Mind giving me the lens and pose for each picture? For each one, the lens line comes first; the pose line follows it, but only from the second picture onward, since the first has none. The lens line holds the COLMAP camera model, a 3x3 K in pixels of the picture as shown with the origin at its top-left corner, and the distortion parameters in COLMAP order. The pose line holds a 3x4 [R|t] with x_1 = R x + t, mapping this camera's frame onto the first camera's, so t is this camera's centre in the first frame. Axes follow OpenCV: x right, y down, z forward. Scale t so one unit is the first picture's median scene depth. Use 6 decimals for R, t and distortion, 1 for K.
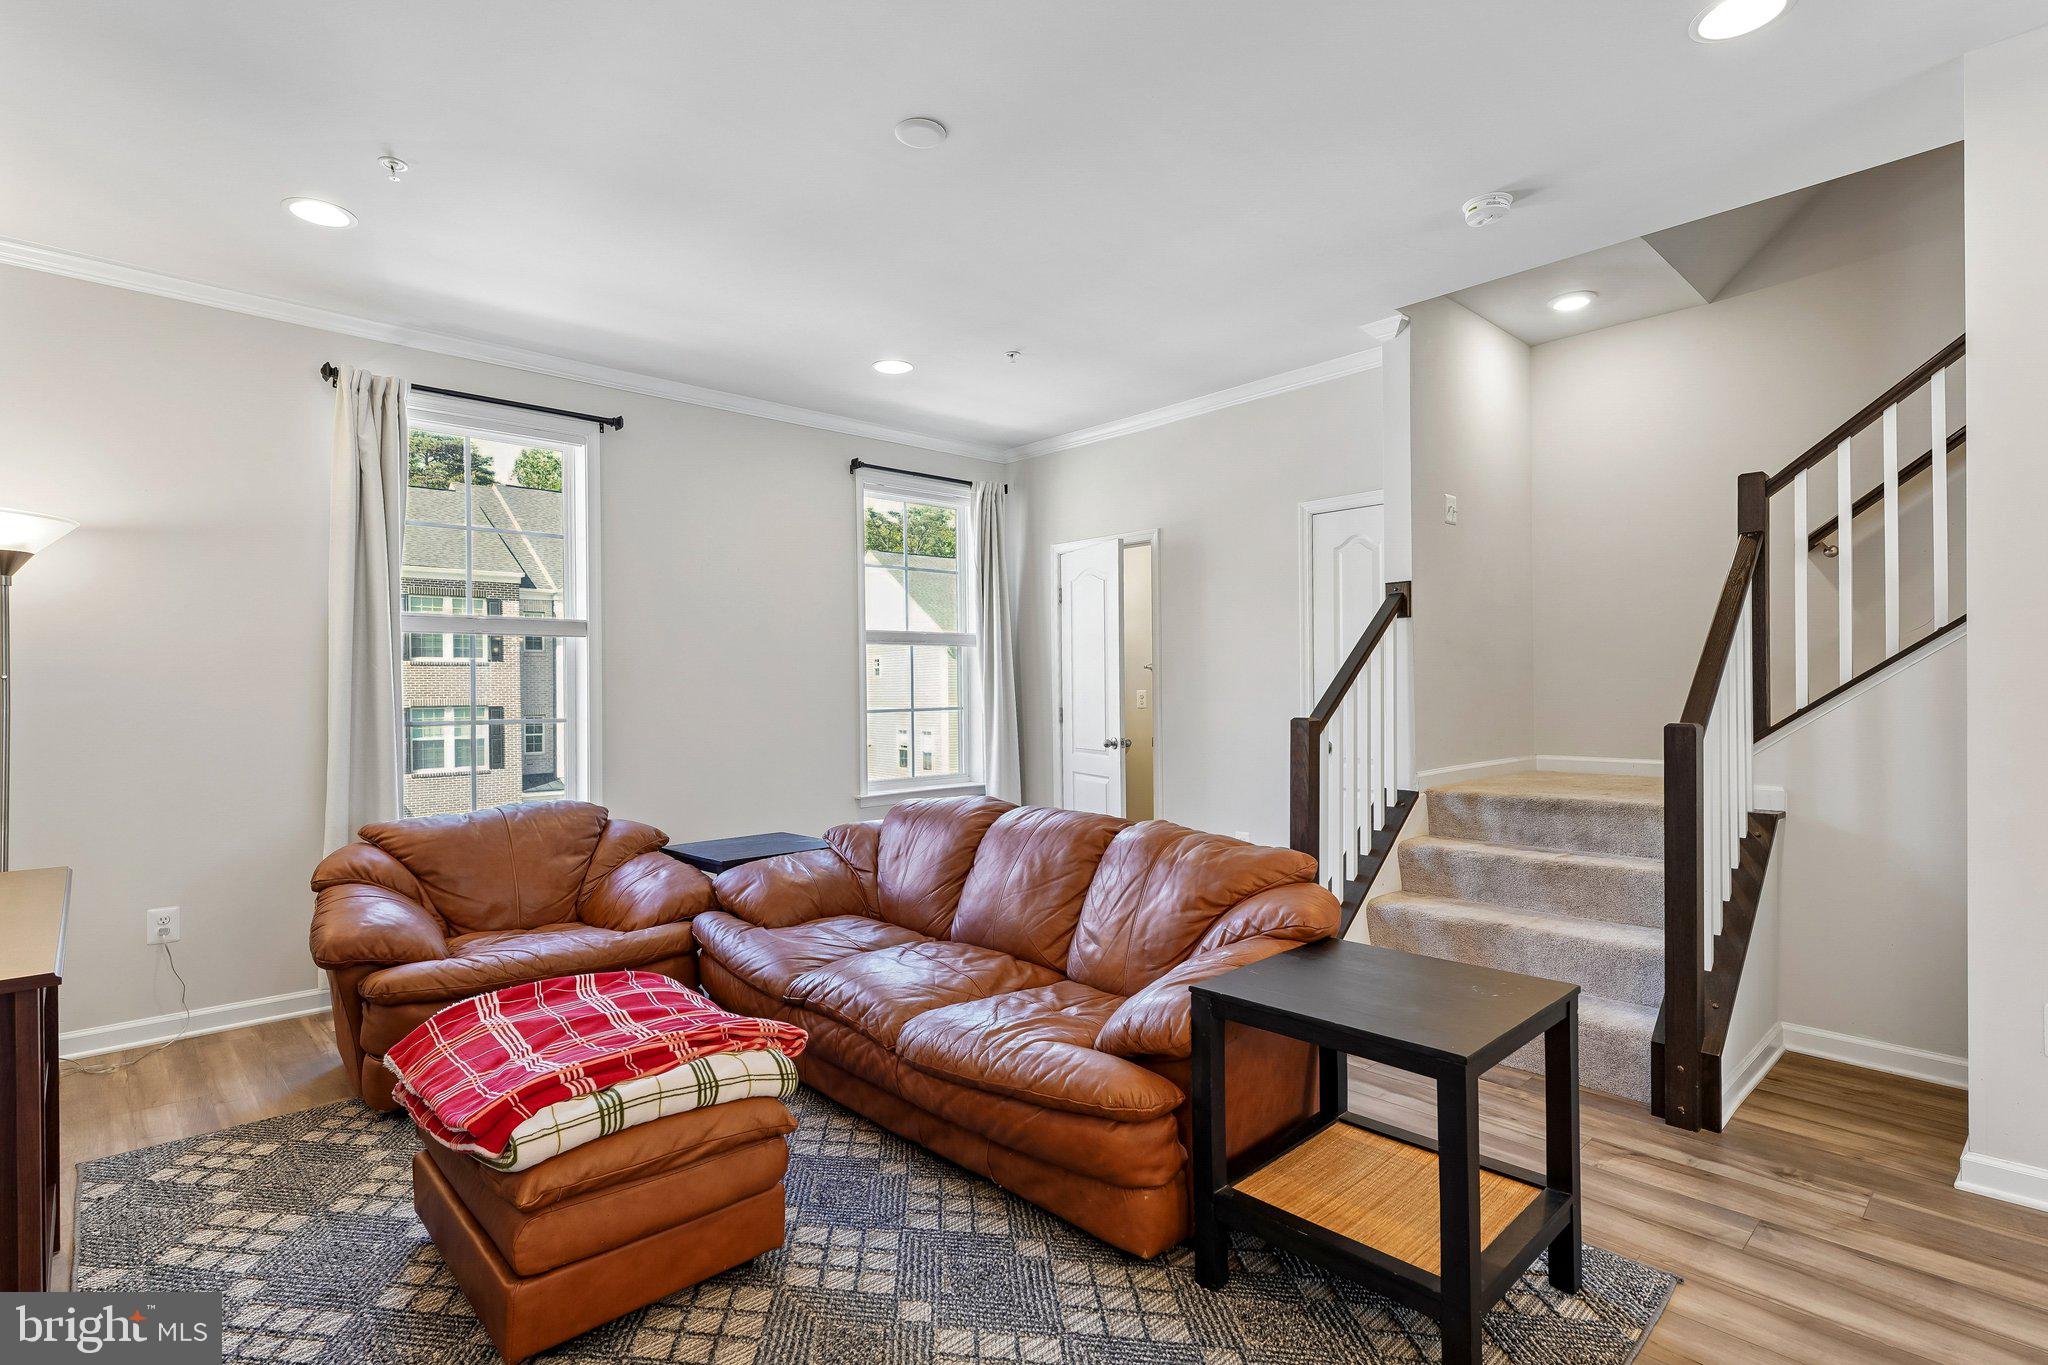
lens RADIAL K [[970.5, 0, 1020.1], [0, 970.5, 692.1], [0, 0, 1]] dist [0.006155, 0.000302]
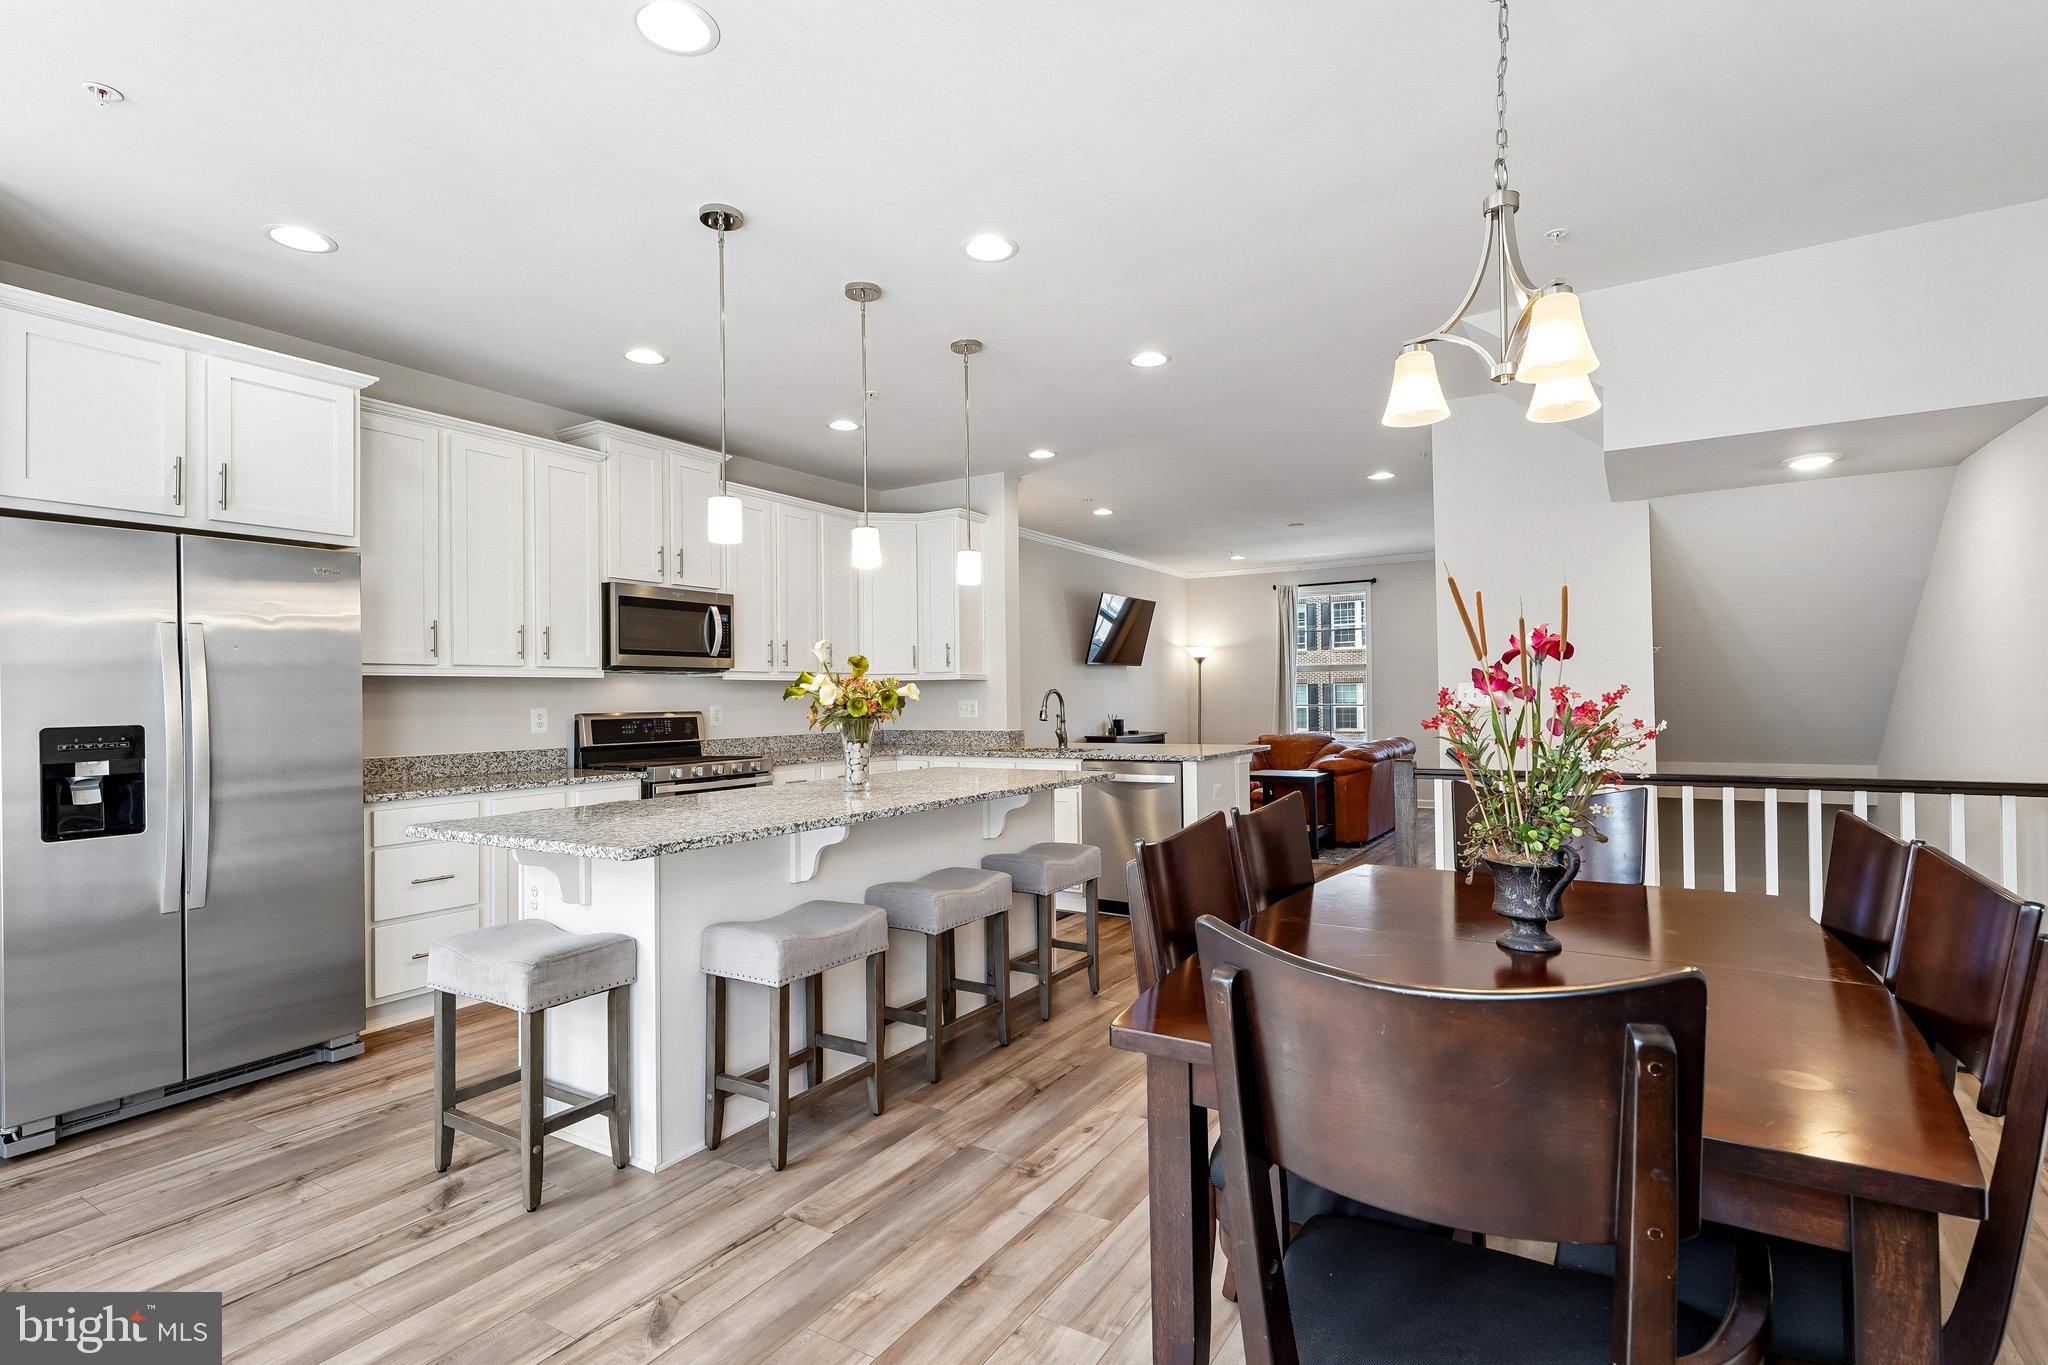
lens RADIAL K [[970.5, 0, 1020.1], [0, 970.5, 692.1], [0, 0, 1]] dist [0.006155, 0.000302]
pose [[0.244911, 0.000573, -0.969545, 1.893216], [0.005753, 0.999981, 0.002044, -0.013572], [0.969528, -0.006079, 0.244904, -0.473638]]
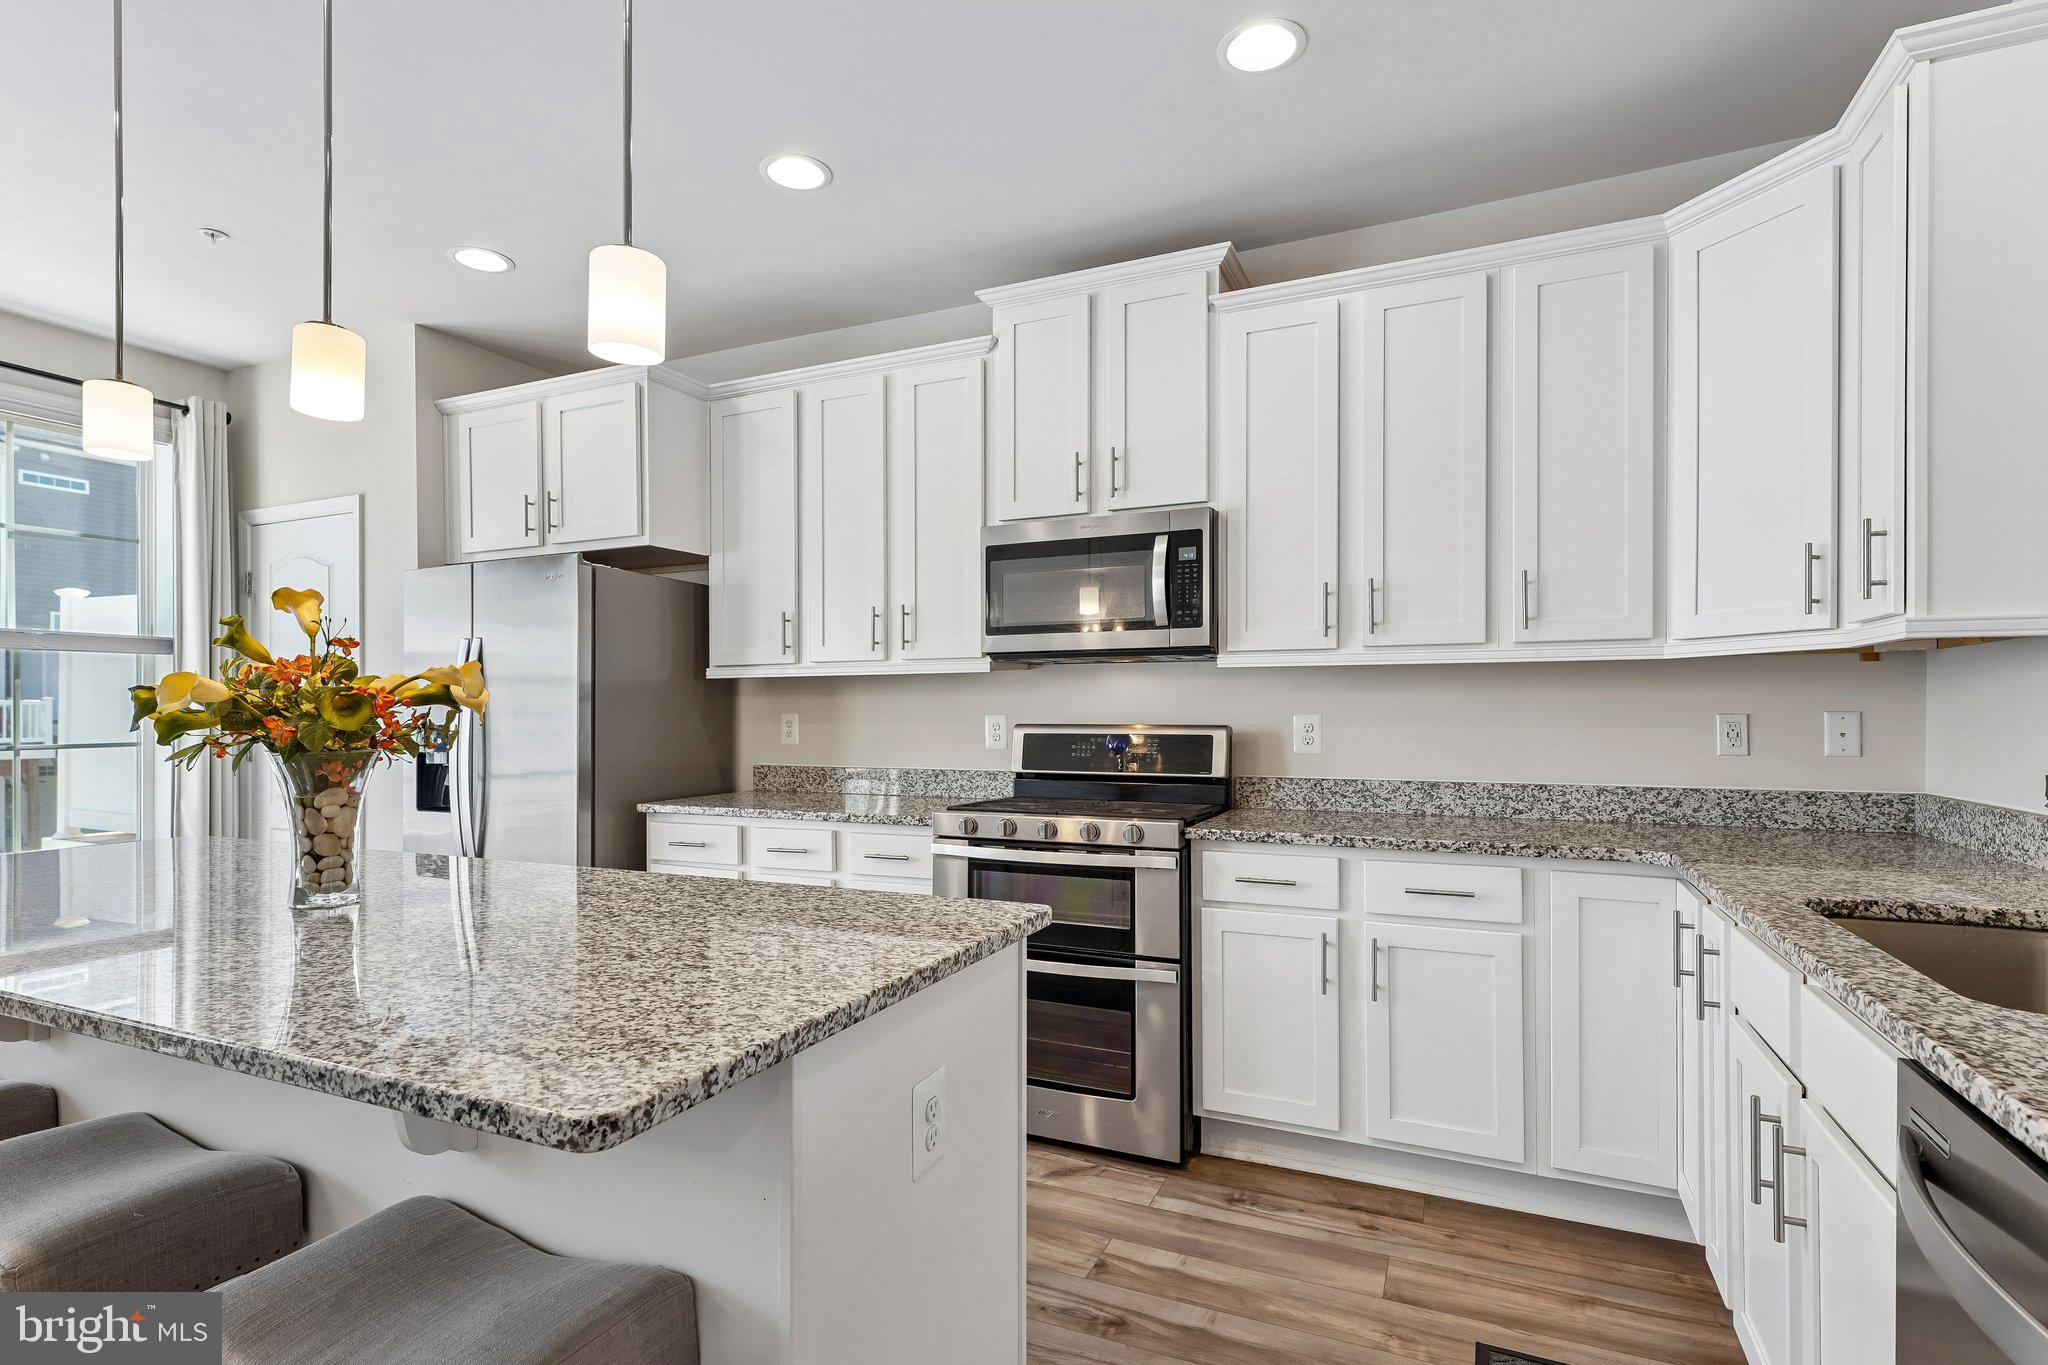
lens RADIAL K [[986.3, 0, 1021.4], [0, 986.3, 706.3], [0, 0, 1]] dist [0.019684, -0.006563]
pose [[-0.924404, 0.010169, -0.381279, 0.881267], [0.009152, 0.999948, 0.004481, -0.006534], [0.381305, 0.000653, -0.924449, 0.100293]]
